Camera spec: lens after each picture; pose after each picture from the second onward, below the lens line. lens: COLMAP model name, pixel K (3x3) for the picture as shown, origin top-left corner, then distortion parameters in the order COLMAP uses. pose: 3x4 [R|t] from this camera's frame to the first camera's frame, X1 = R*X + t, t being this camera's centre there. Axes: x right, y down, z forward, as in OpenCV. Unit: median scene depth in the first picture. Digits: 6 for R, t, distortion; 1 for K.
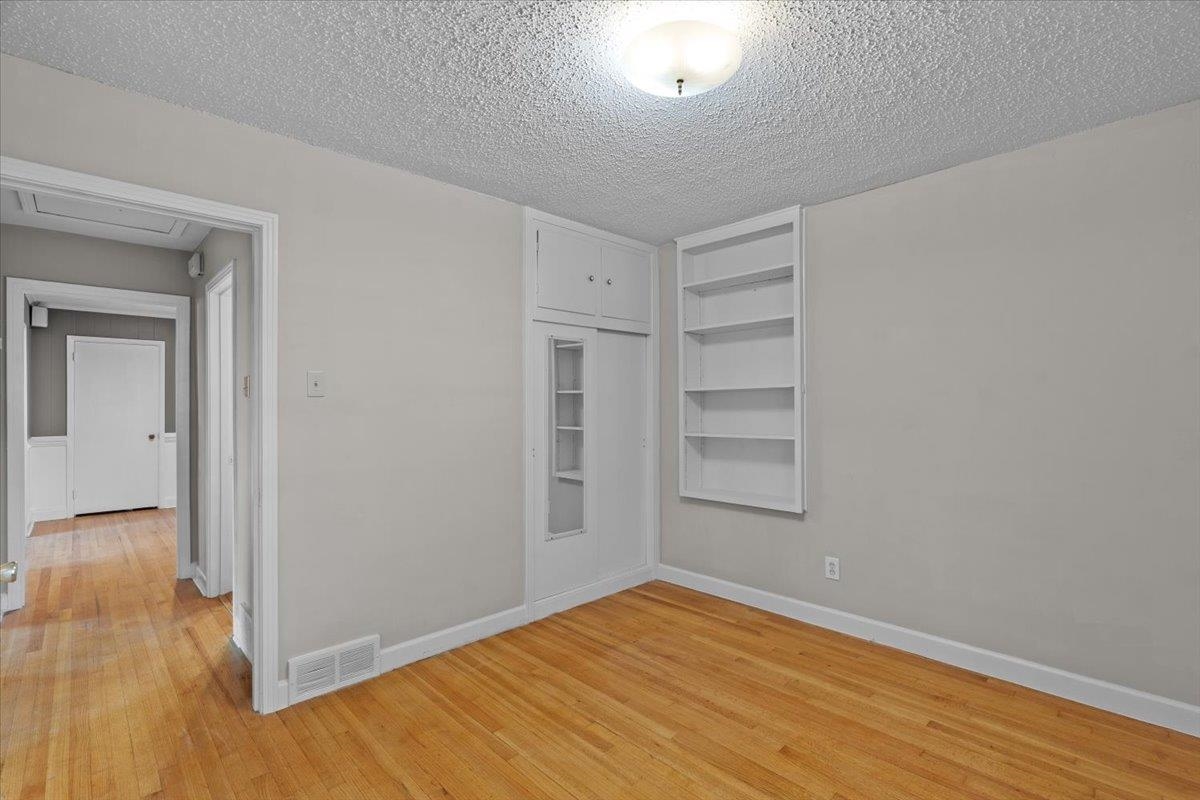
lens RADIAL K [[545.3, 0, 595.9], [0, 545.3, 402.9], [0, 0, 1]] dist [0.001489, -0.000387]
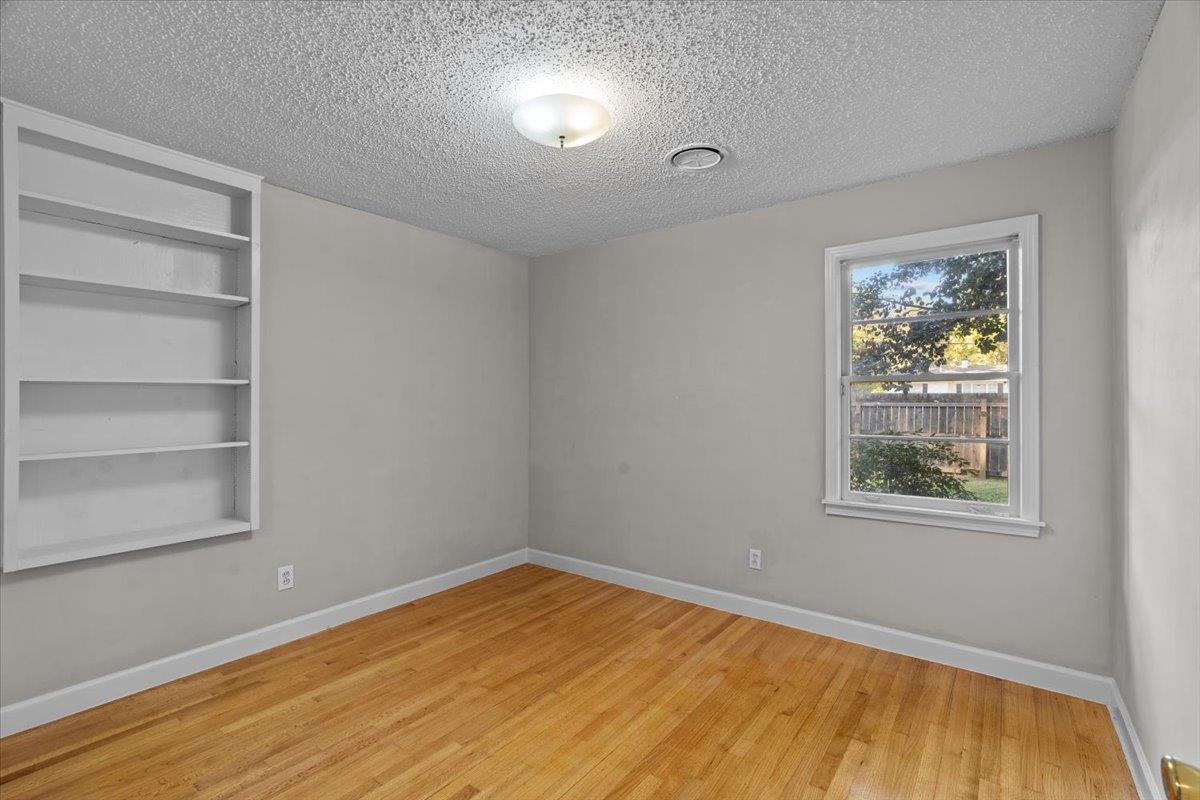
lens RADIAL K [[545.3, 0, 596.1], [0, 545.3, 401.5], [0, 0, 1]] dist [0.001489, -0.000387]
pose [[-0.152236, 0.006105, 0.988325, -0.607589], [-0.000165, 0.999981, -0.006202, 0.003773], [-0.988344, -0.001107, -0.152232, 0.637426]]
